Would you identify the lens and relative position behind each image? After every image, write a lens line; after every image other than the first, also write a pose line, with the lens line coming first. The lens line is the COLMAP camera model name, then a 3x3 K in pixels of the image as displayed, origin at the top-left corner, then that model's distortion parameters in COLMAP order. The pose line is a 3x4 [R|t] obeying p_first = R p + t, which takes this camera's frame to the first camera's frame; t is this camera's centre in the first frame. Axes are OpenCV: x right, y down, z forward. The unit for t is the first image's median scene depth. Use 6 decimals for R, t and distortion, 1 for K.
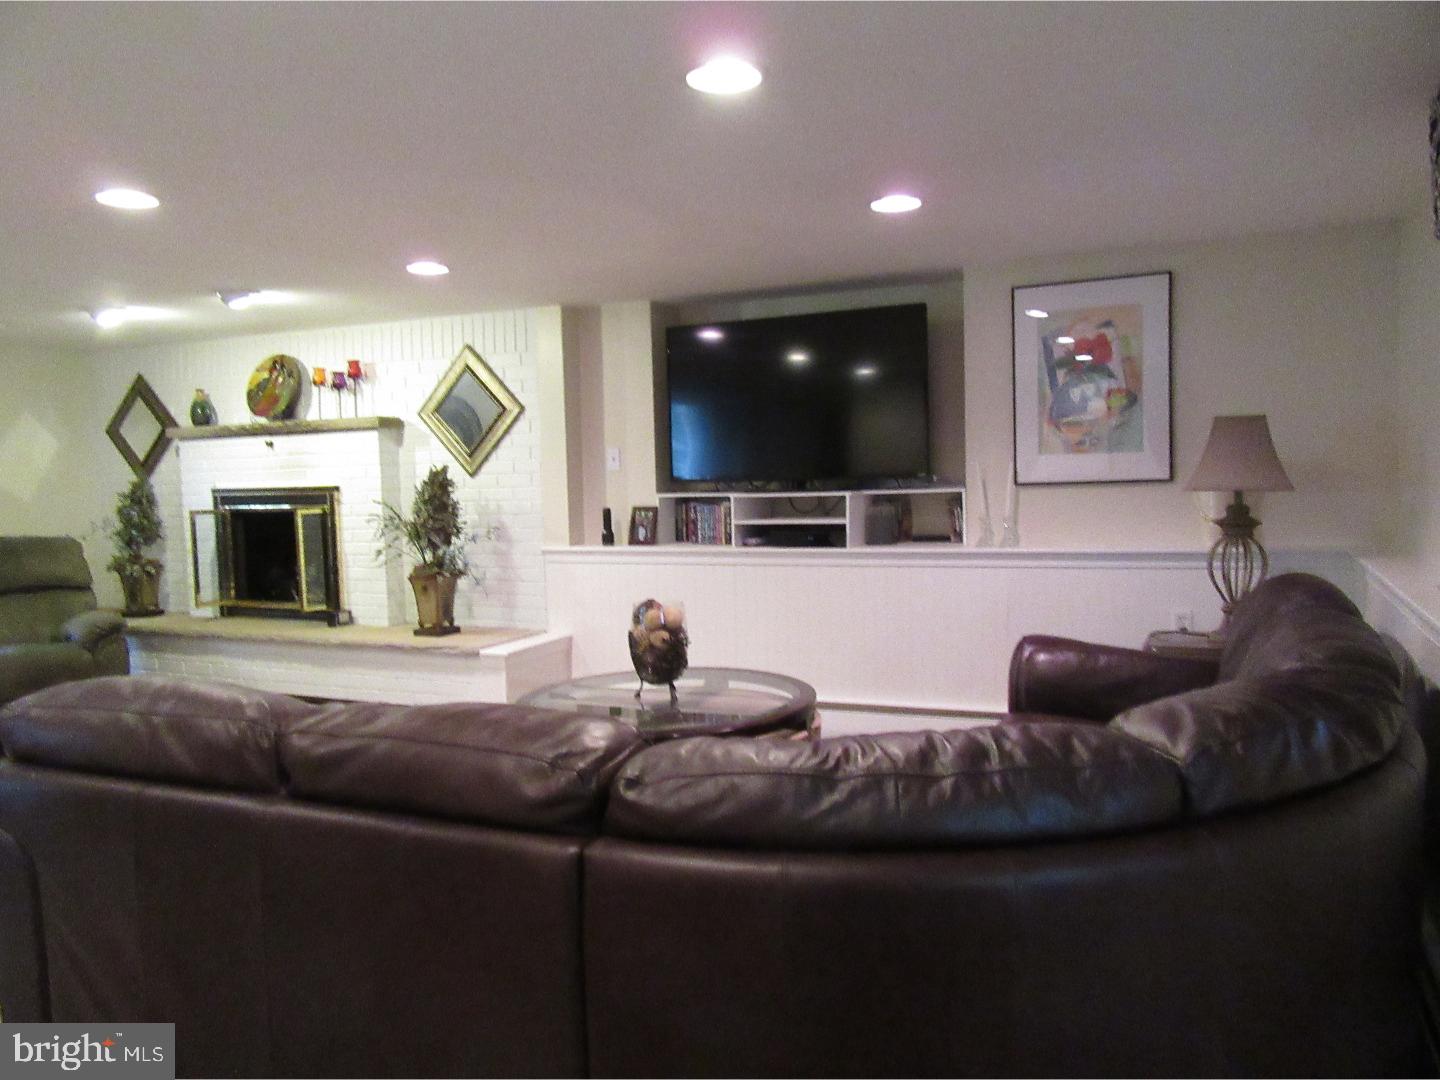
lens RADIAL K [[1065.5, 0, 720.0], [0, 1065.5, 534.2], [0, 0, 1]] dist [-0.011380, -0.001776]
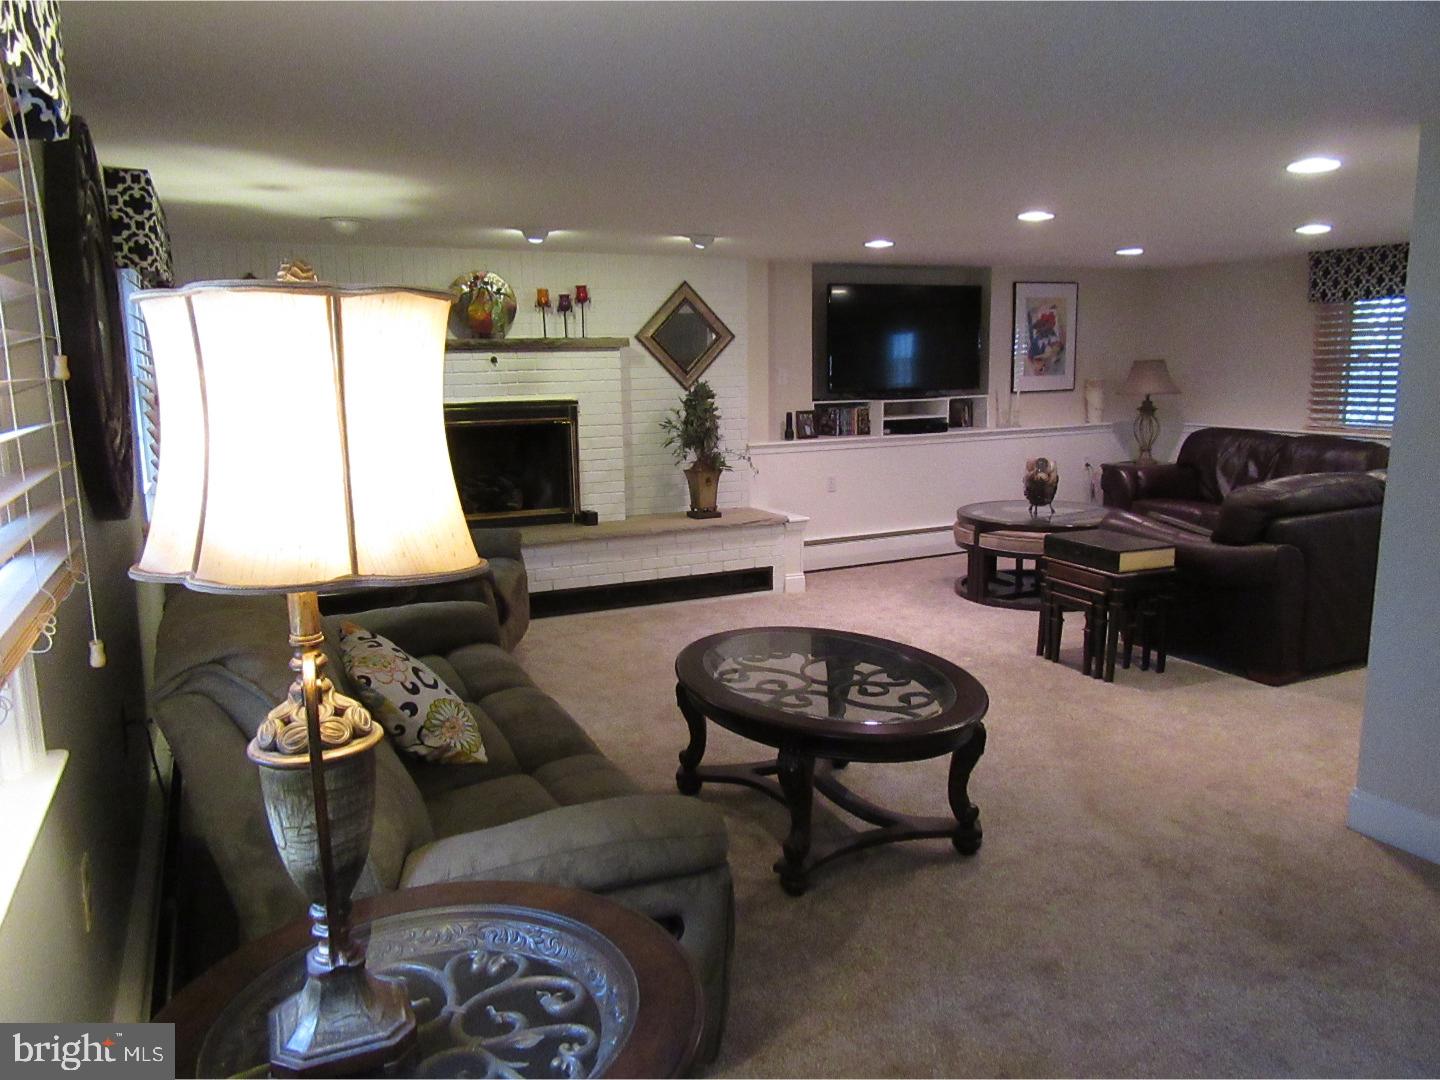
lens RADIAL K [[1065.5, 0, 719.9], [0, 1065.5, 545.5], [0, 0, 1]] dist [-0.011380, -0.001776]
pose [[0.650541, -0.112441, 0.751102, -1.239362], [0.048060, 0.993092, 0.107042, -0.005681], [-0.757949, -0.033537, 0.651451, 0.166696]]
